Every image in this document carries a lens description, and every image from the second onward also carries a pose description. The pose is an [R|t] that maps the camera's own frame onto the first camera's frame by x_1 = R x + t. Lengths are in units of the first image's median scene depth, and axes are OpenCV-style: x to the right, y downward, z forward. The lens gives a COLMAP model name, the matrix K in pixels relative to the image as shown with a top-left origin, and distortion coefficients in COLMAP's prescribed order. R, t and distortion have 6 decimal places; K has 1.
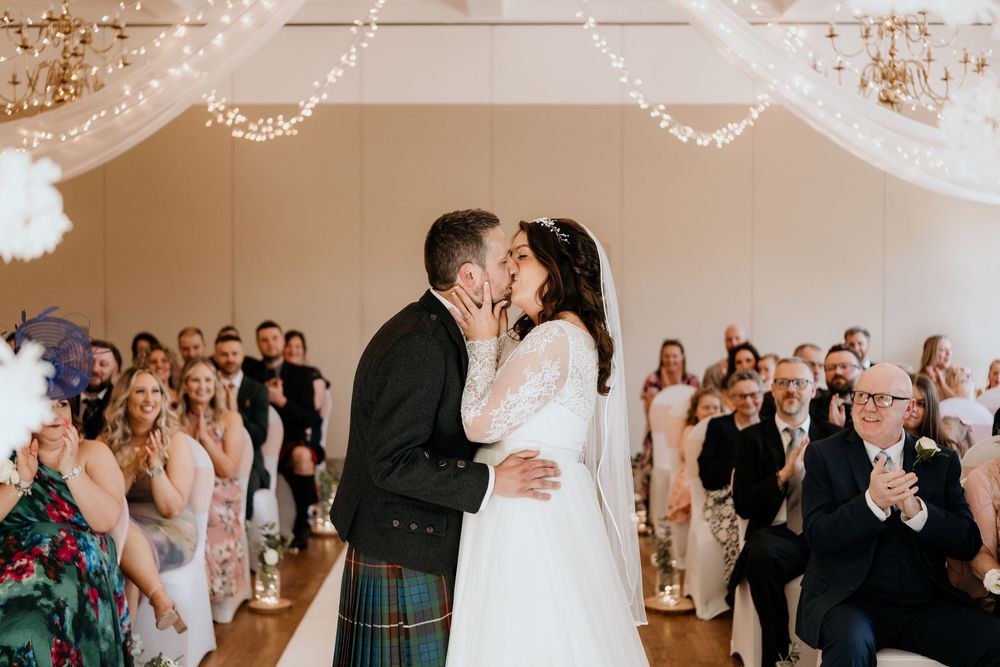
lens RADIAL K [[1156.8, 0, 500.0], [0, 1156.8, 331.2], [0, 0, 1]] dist [-0.055589, 0.000000]
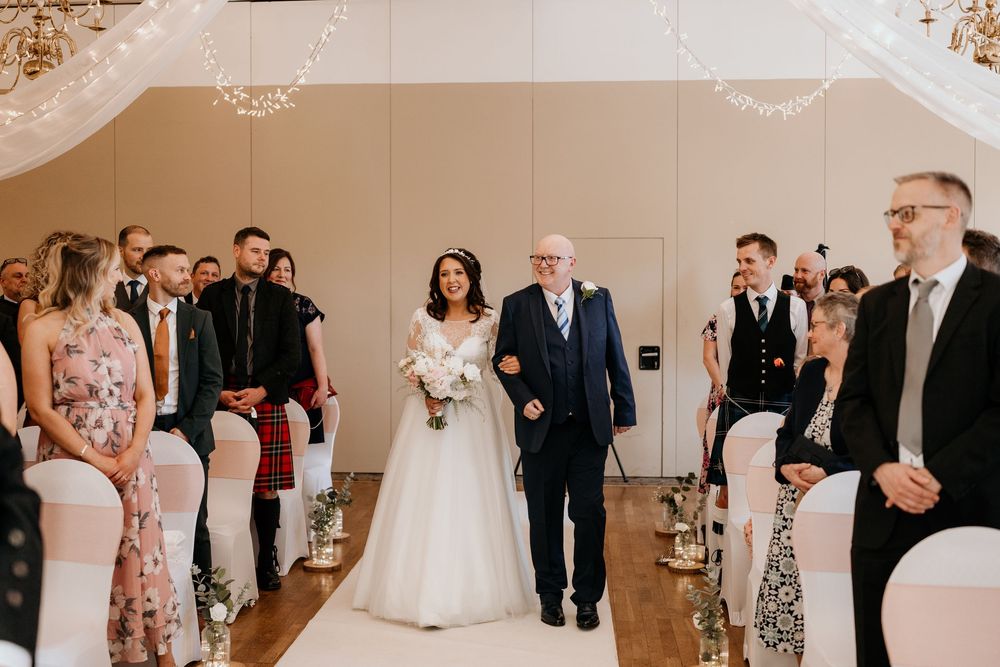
lens RADIAL K [[1156.8, 0, 500.0], [0, 1156.8, 335.8], [0, 0, 1]] dist [-0.055589, 0.000000]
pose [[0.998238, 0.000636, -0.059342, 0.031311], [-0.000440, 0.999994, 0.003318, -0.000542], [0.059343, -0.003286, 0.998232, 0.138889]]
